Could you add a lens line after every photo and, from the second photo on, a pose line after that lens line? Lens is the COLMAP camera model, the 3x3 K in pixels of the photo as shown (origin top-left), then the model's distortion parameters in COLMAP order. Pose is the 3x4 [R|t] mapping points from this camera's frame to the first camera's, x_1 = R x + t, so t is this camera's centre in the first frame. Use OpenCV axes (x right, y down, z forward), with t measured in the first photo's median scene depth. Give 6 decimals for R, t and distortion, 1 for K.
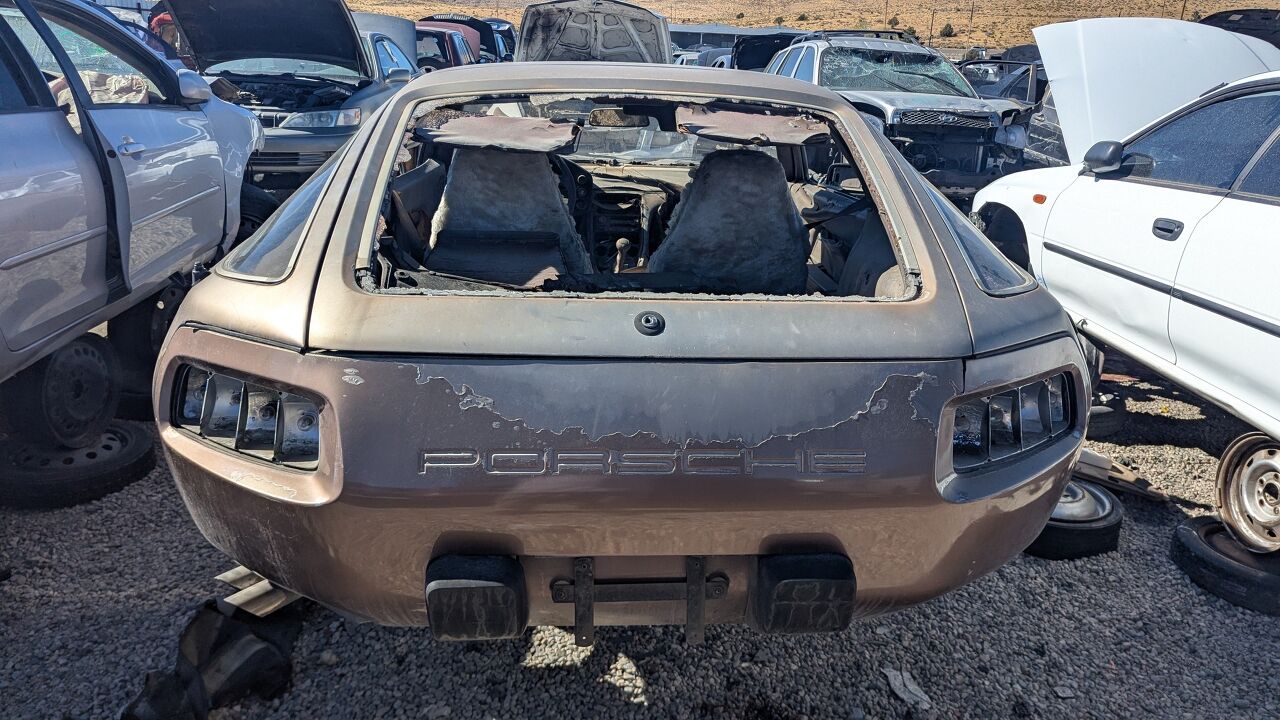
lens RADIAL K [[922.0, 0, 619.0], [0, 922.0, 345.4], [0, 0, 1]] dist [0.065095, -0.071810]
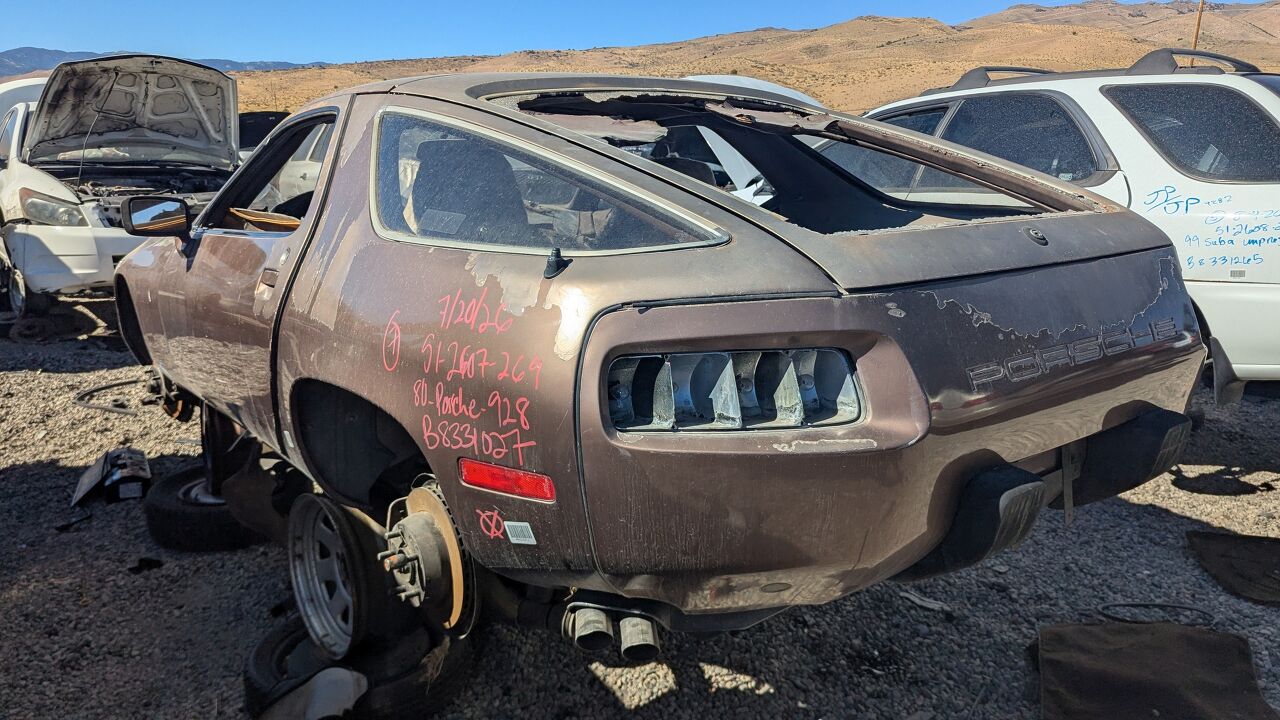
lens RADIAL K [[948.4, 0, 617.4], [0, 948.4, 348.1], [0, 0, 1]] dist [0.033817, -0.039617]
pose [[0.817380, -0.145999, 0.557291, -0.578867], [0.198203, 0.979568, -0.034077, 0.025883], [-0.540930, 0.138310, 0.829618, 0.177030]]
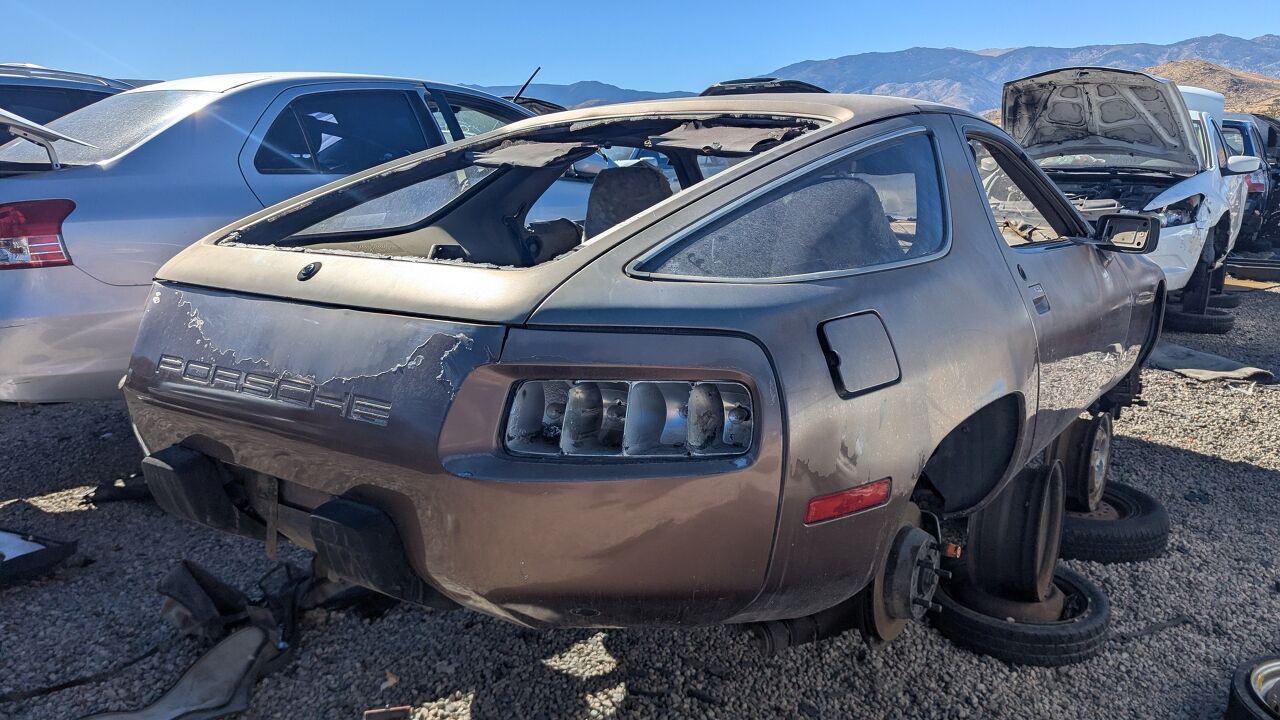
lens RADIAL K [[891.4, 0, 614.5], [0, 891.4, 341.3], [0, 0, 1]] dist [0.062130, -0.055800]
pose [[0.773673, 0.087077, -0.627573, 0.558228], [-0.158846, 0.985534, -0.059082, 0.035935], [0.613350, 0.145397, 0.776313, 0.211732]]
